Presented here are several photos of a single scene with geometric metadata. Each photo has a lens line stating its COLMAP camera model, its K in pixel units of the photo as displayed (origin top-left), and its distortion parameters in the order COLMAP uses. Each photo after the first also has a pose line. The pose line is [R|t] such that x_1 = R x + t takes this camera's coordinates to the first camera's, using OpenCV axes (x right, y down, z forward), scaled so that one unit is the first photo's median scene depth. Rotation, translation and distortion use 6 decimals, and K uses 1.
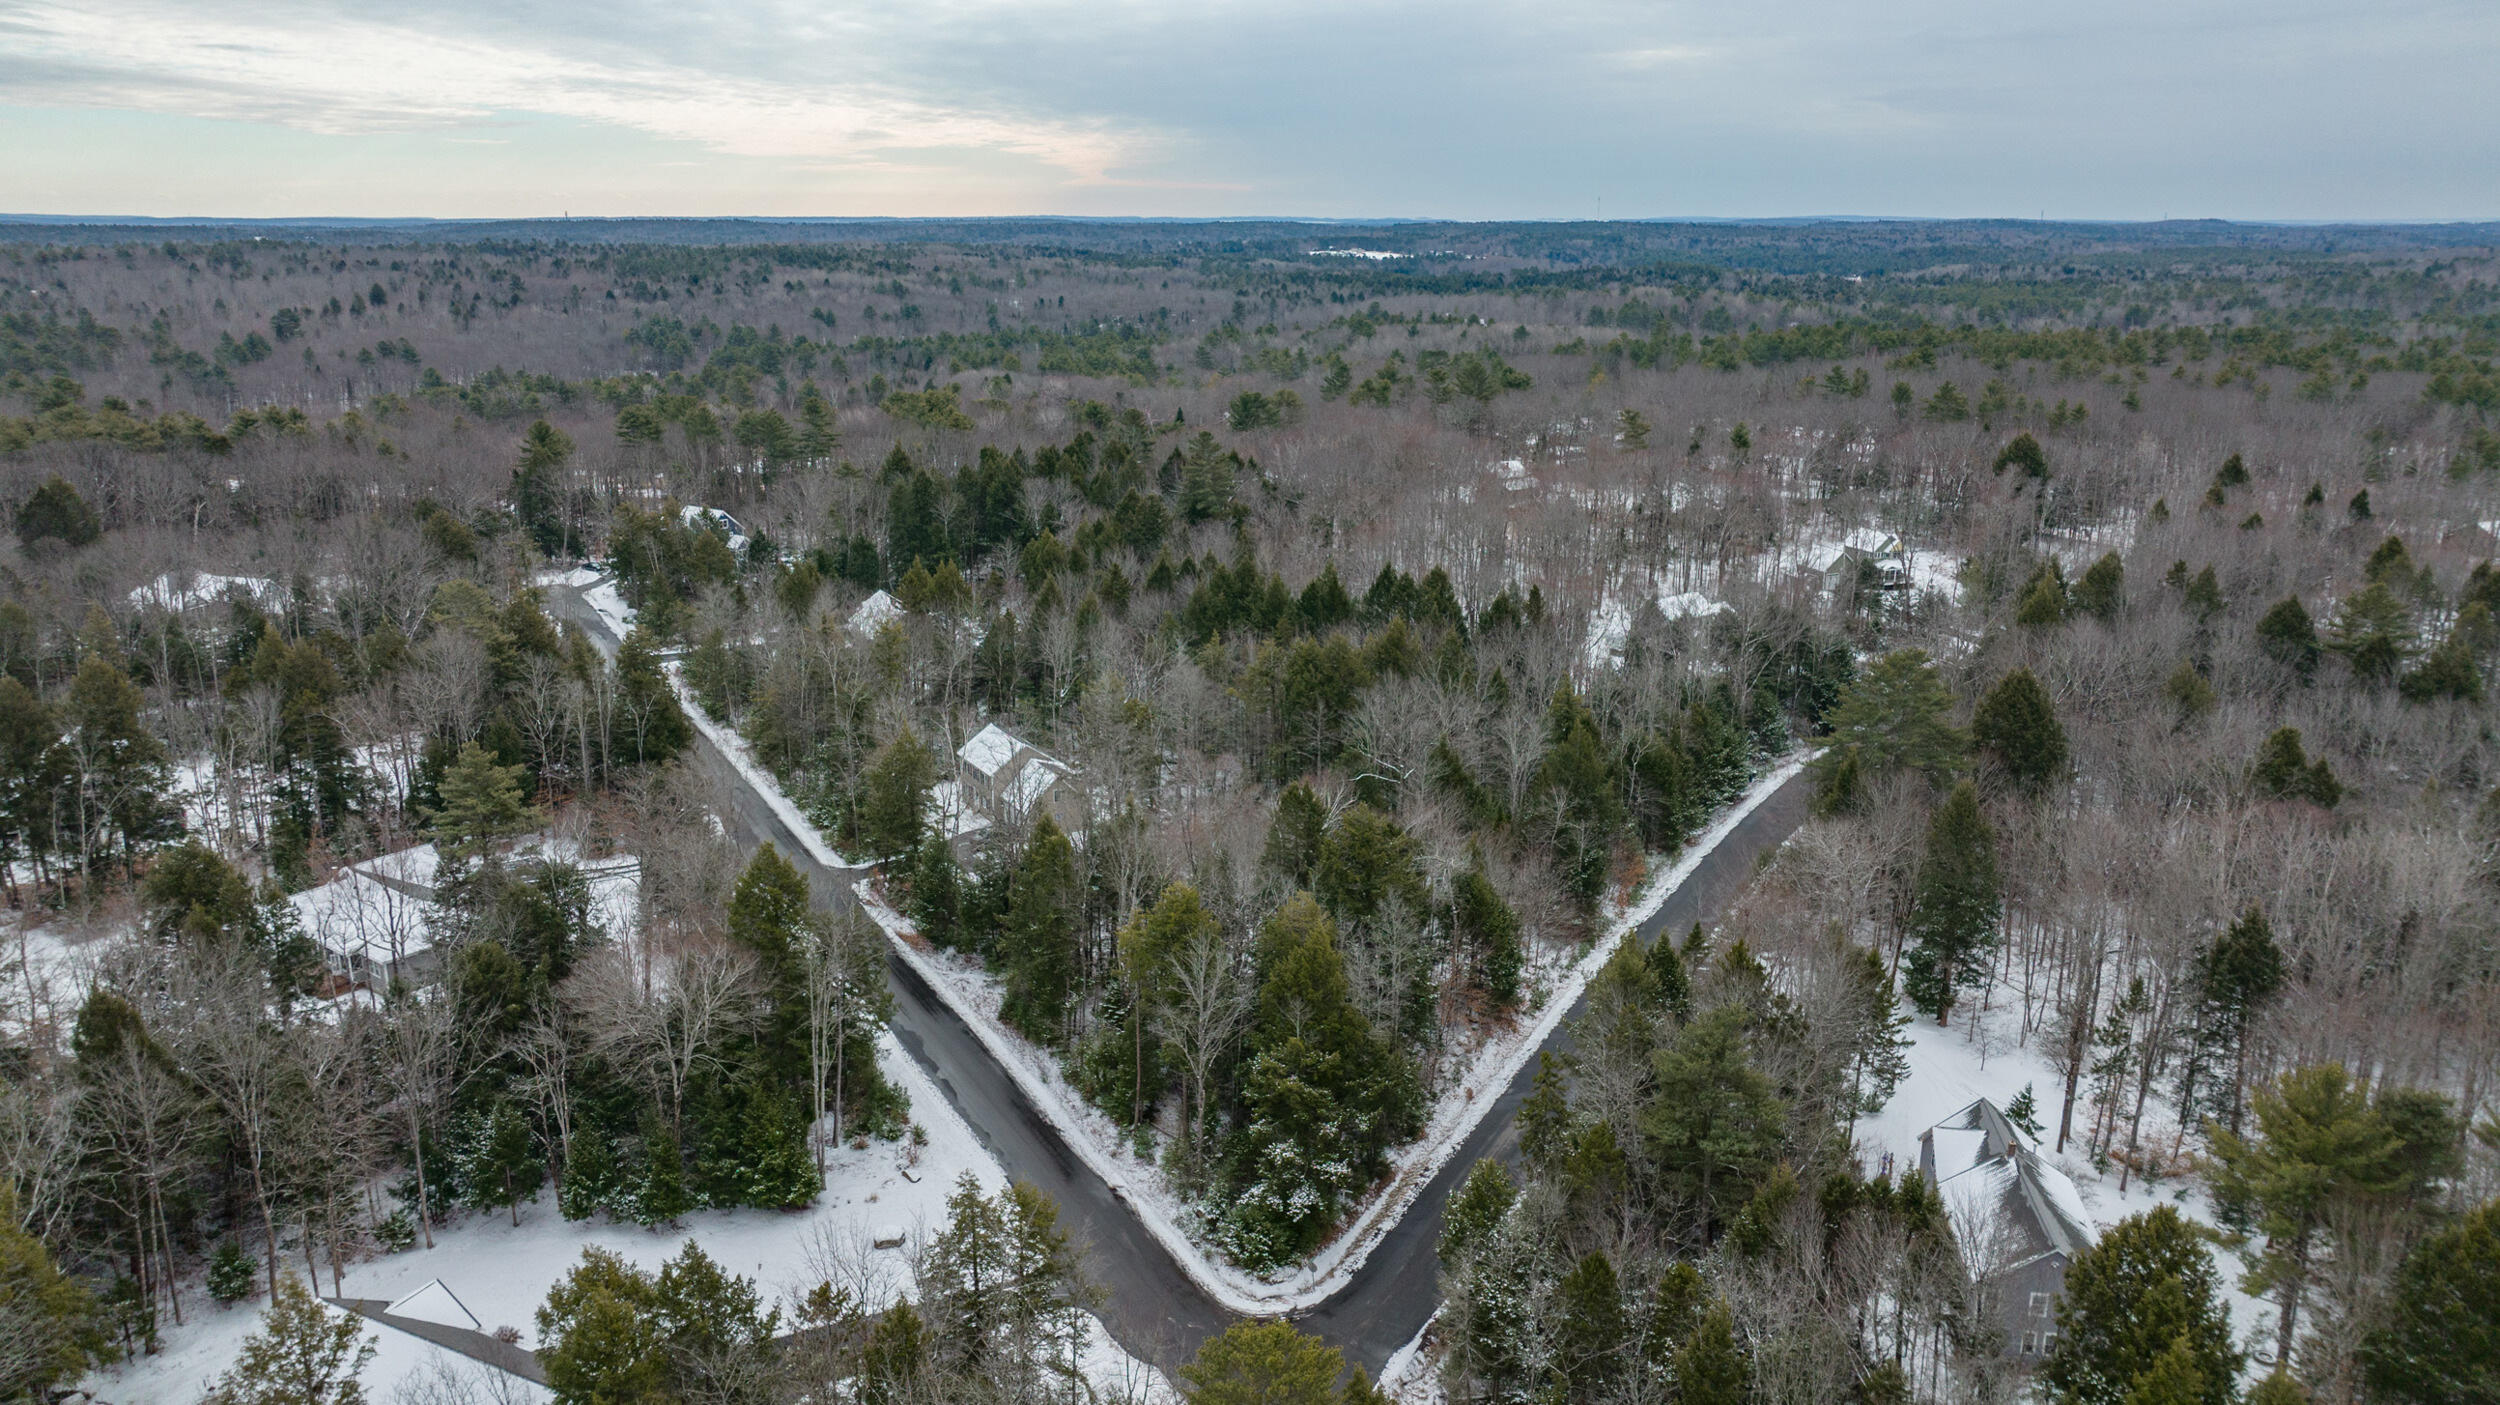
lens RADIAL K [[1824.9, 0, 1250.0], [0, 1824.9, 702.5], [0, 0, 1]] dist [-0.002274, -0.047233]
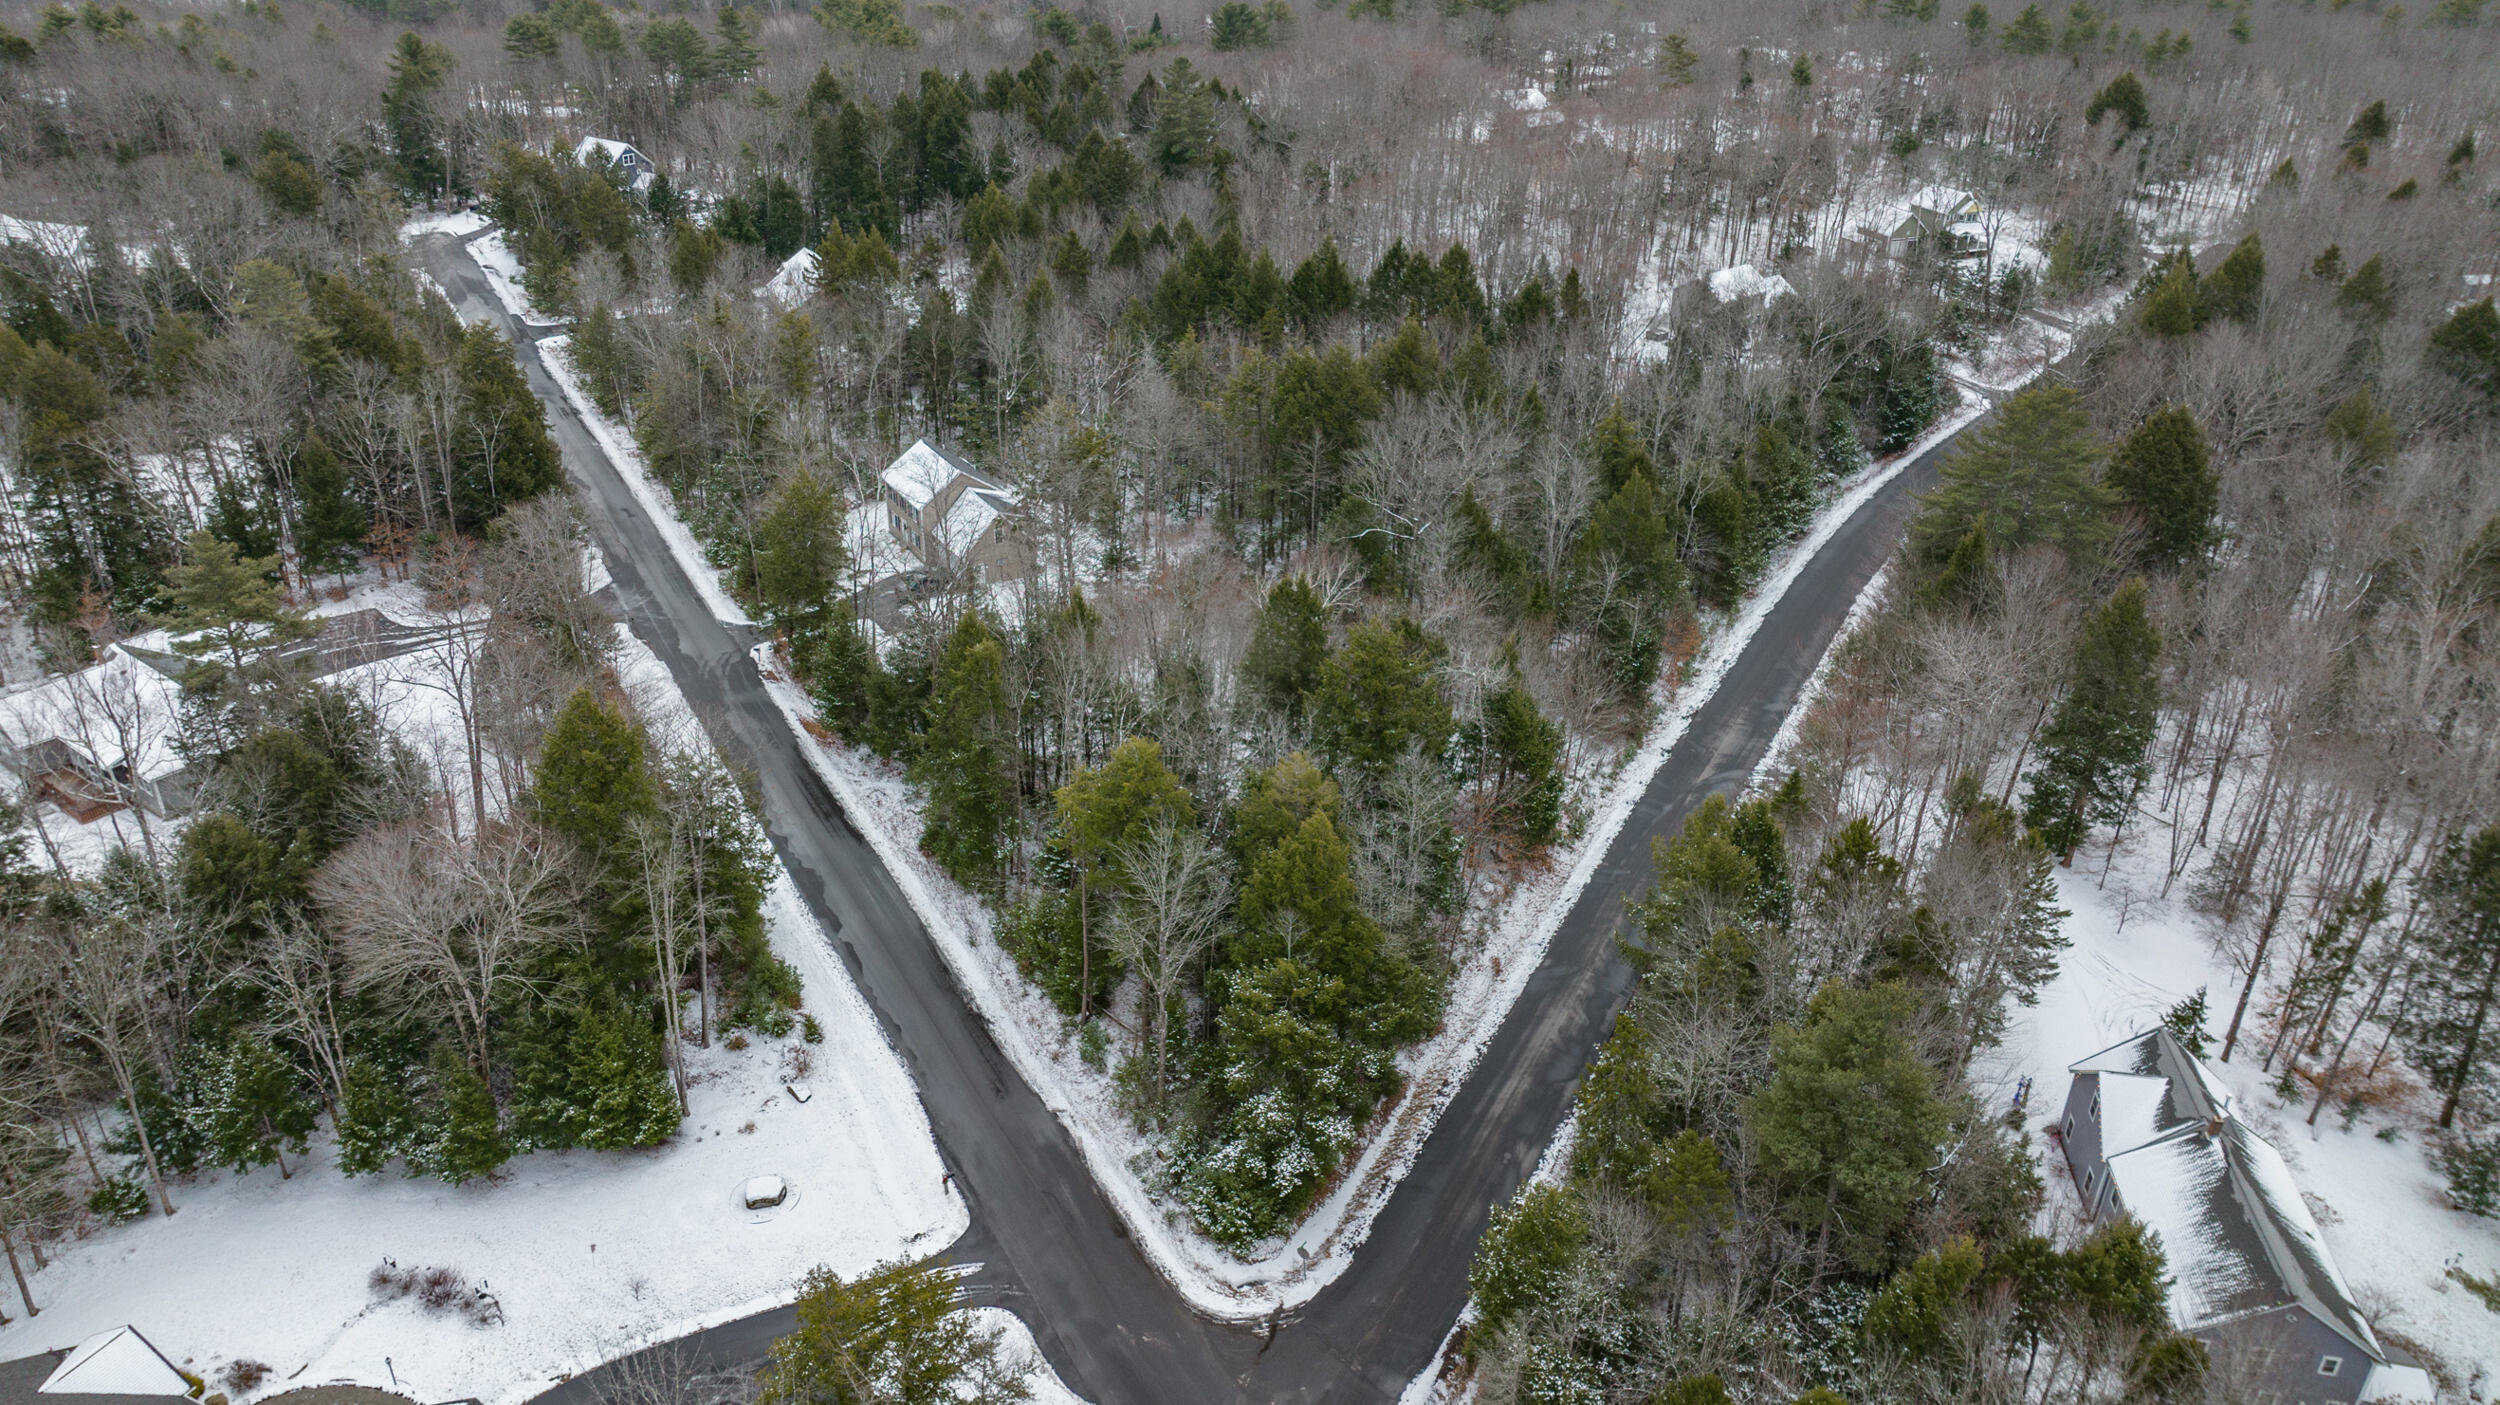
lens RADIAL K [[1780.2, 0, 1250.0], [0, 1780.2, 702.5], [0, 0, 1]] dist [-0.032069, 0.029601]
pose [[0.999882, 0.009331, 0.012243, -0.000106], [-0.011764, 0.976125, 0.216892, -0.065492], [-0.009927, -0.217011, 0.976119, 0.239300]]
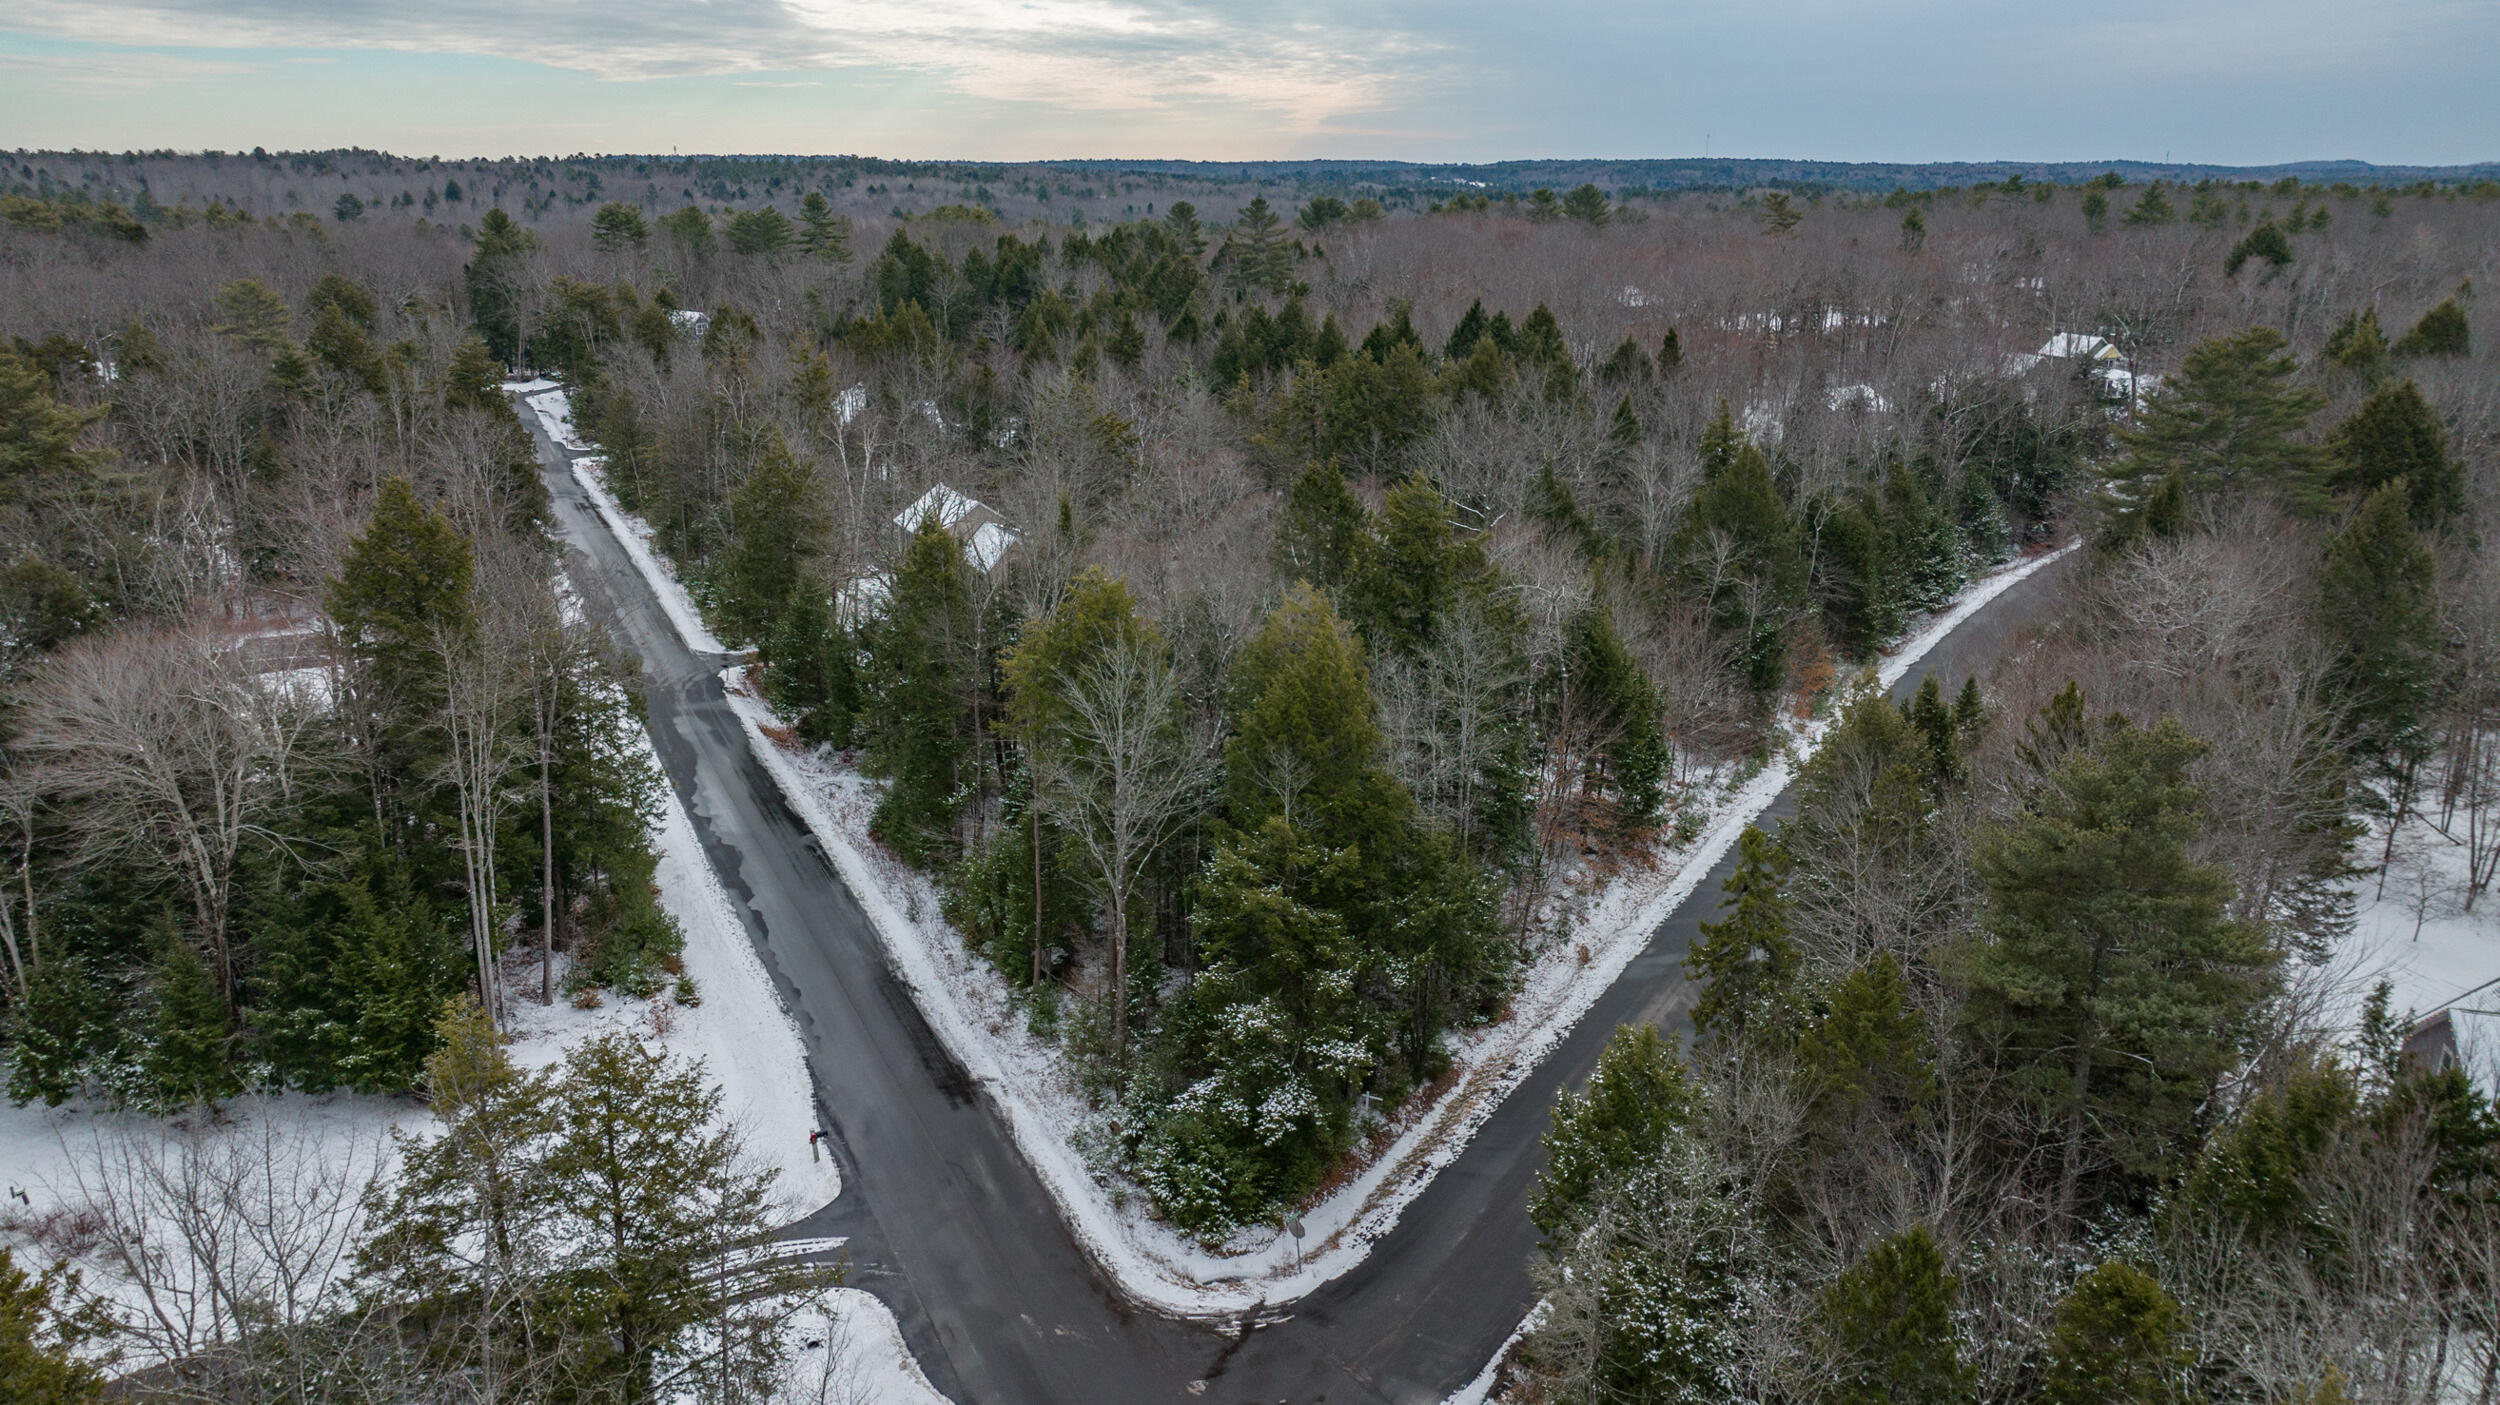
lens RADIAL K [[1780.2, 0, 1250.0], [0, 1780.2, 702.5], [0, 0, 1]] dist [-0.032069, 0.029601]
pose [[0.998366, 0.017938, -0.054260, 0.035644], [-0.016486, 0.999497, 0.027087, 0.107004], [0.054718, -0.026148, 0.998159, 0.366804]]
